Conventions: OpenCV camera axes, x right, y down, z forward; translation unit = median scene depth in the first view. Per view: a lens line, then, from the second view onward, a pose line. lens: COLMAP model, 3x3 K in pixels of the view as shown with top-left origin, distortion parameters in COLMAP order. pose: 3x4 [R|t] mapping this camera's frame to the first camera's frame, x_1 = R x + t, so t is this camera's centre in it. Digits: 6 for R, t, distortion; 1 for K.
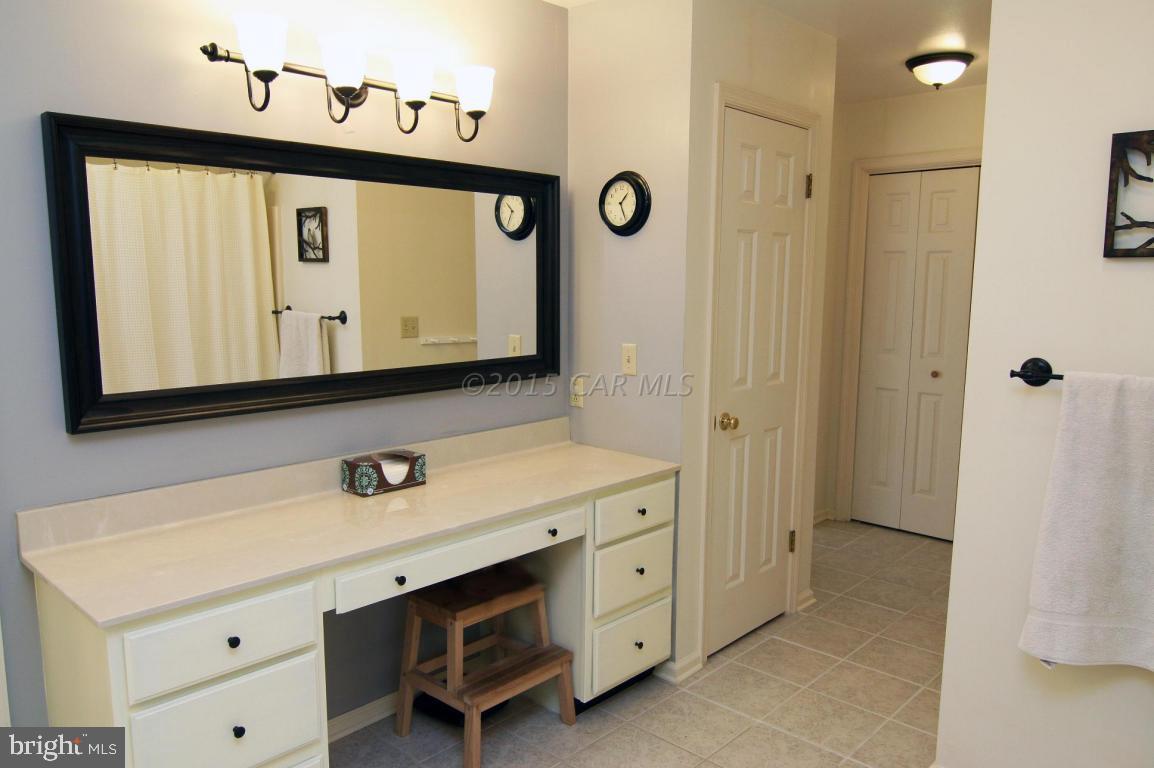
lens RADIAL K [[812.6, 0, 577.0], [0, 812.6, 384.0], [0, 0, 1]] dist [-0.043588, 0.001504]
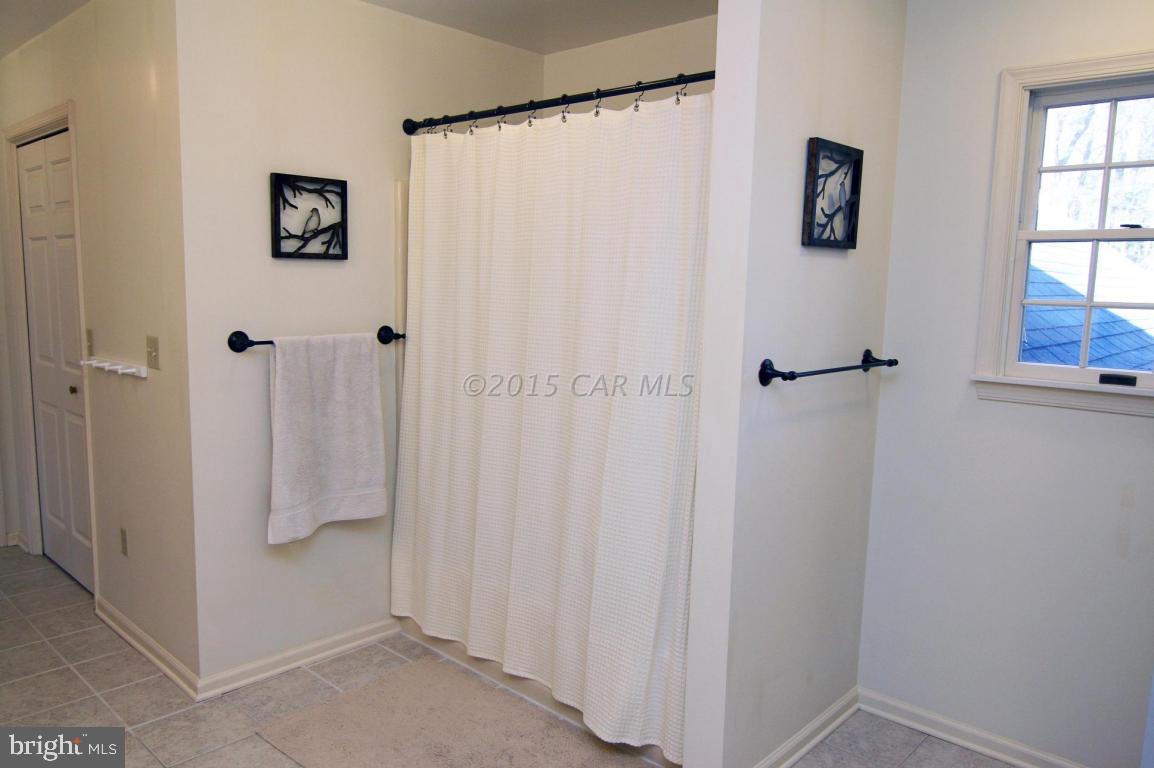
lens RADIAL K [[812.6, 0, 577.0], [0, 812.6, 384.0], [0, 0, 1]] dist [-0.043588, 0.001504]
pose [[-0.024127, -0.135283, 0.990513, -0.852102], [0.121322, 0.983082, 0.137224, -0.069194], [-0.992320, 0.123482, -0.007306, 0.504233]]
